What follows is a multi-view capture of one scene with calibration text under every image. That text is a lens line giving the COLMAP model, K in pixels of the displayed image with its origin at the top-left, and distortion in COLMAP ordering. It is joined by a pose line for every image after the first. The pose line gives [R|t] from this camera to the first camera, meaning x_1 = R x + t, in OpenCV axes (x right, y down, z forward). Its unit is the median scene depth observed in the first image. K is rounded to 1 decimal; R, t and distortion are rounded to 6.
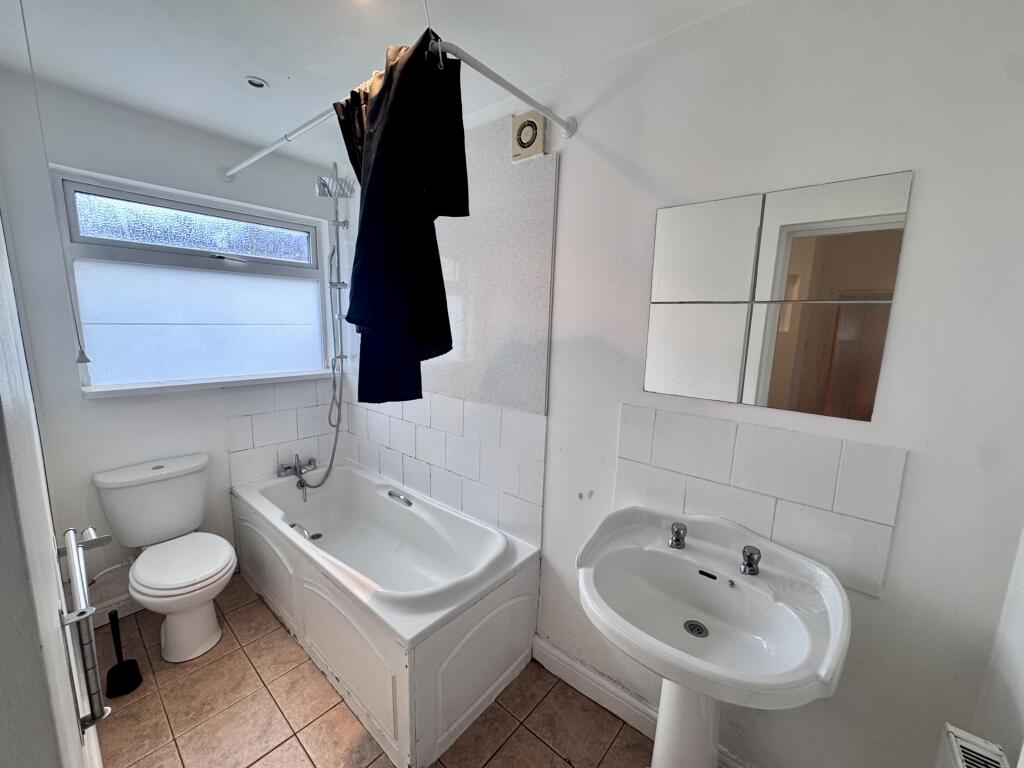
lens RADIAL K [[409.2, 0, 507.9], [0, 409.2, 388.2], [0, 0, 1]] dist [0.001361, 0.000096]
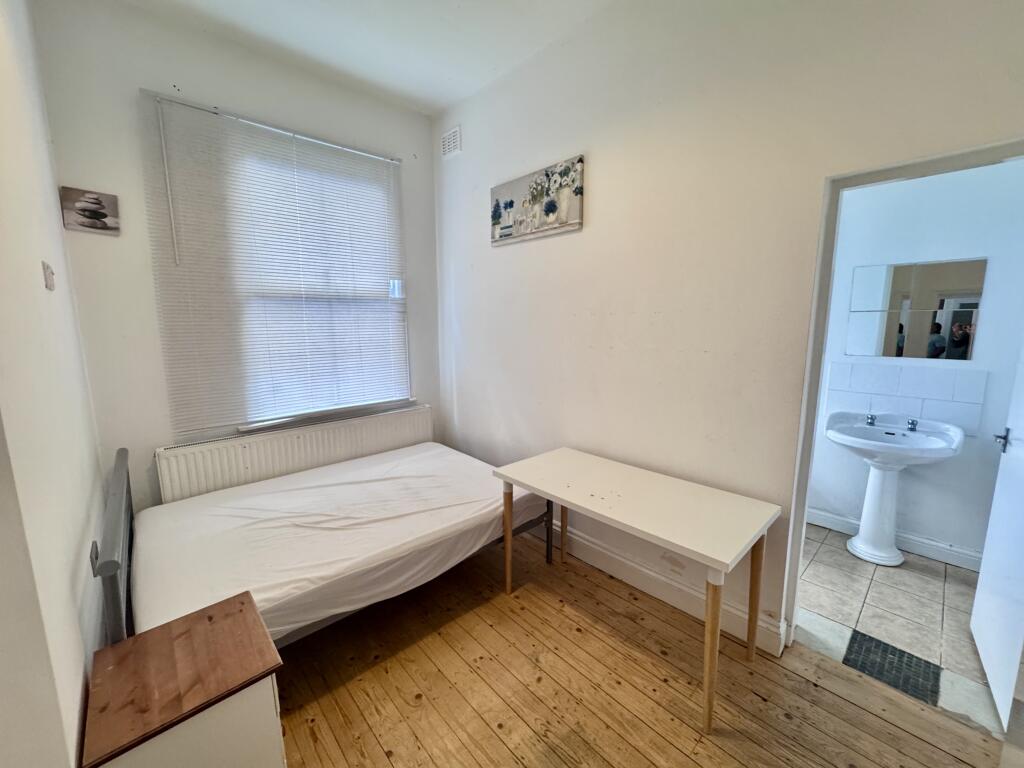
lens RADIAL K [[409.2, 0, 517.3], [0, 409.2, 381.6], [0, 0, 1]] dist [0.001361, 0.000096]
pose [[0.994540, -0.024147, -0.101524, -1.279085], [0.024061, 0.999708, -0.002074, 0.127460], [0.101545, -0.000380, 0.994831, -1.402599]]
